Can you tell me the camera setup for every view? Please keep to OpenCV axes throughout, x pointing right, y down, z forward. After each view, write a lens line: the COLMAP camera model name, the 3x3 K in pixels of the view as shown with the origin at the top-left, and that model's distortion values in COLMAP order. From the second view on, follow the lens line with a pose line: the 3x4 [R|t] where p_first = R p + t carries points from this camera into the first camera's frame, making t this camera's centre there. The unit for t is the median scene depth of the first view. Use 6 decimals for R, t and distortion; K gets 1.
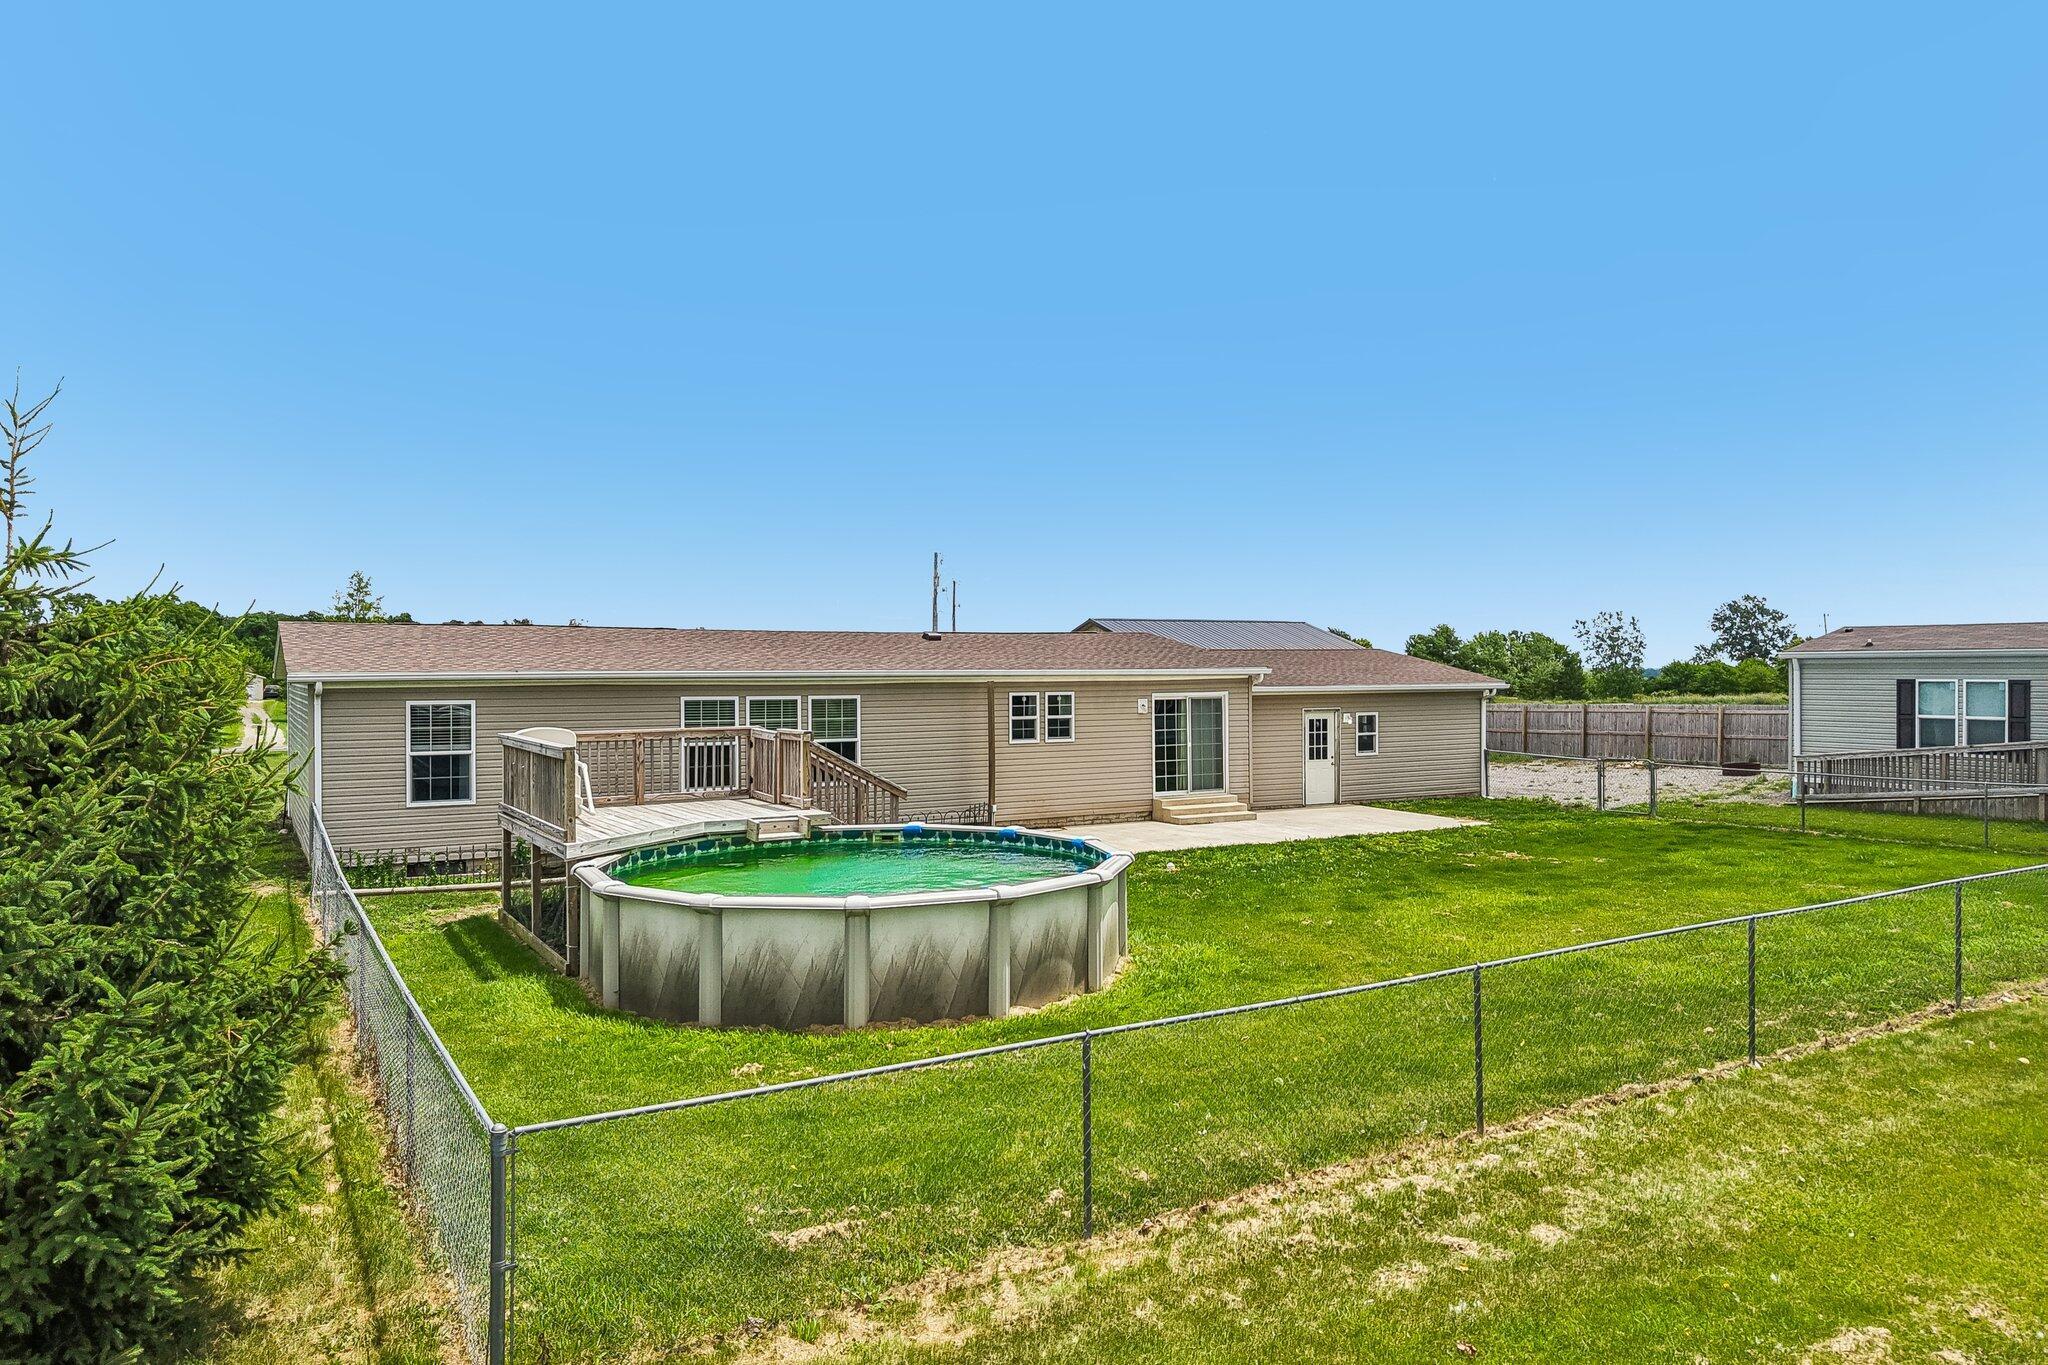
lens RADIAL K [[1370.0, 0, 1009.4], [0, 1370.0, 682.4], [0, 0, 1]] dist [0.021391, -0.018716]
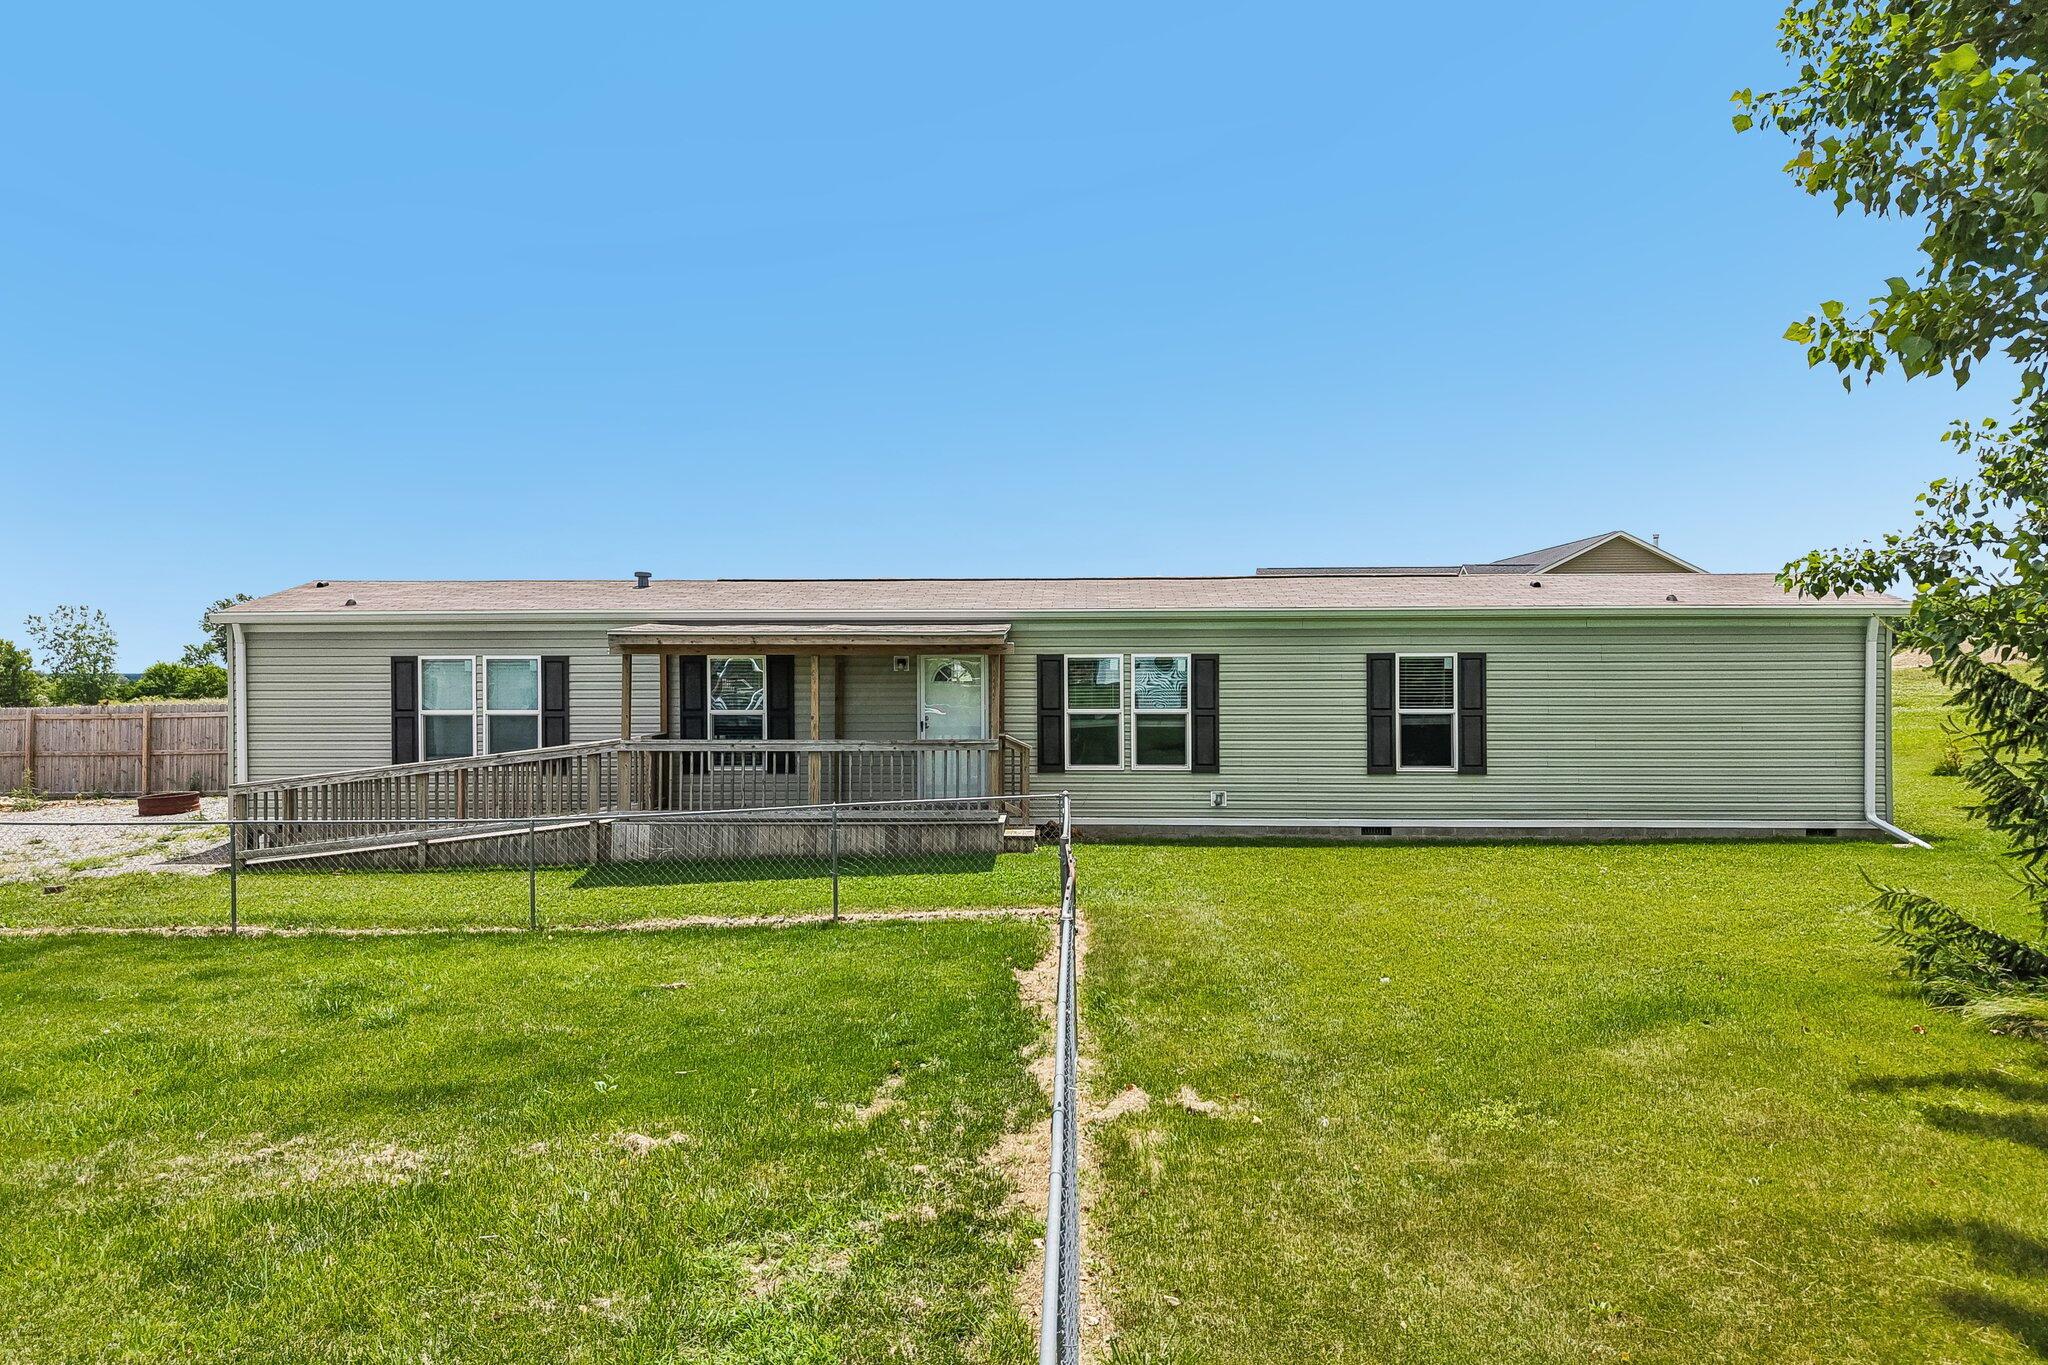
lens RADIAL K [[1370.0, 0, 1042.9], [0, 1370.0, 692.2], [0, 0, 1]] dist [0.021391, -0.018716]
pose [[0.527099, -0.014669, 0.849677, 0.249534], [0.011896, 0.999880, 0.009882, 0.011521], [-0.849721, 0.004899, 0.527210, 0.388205]]
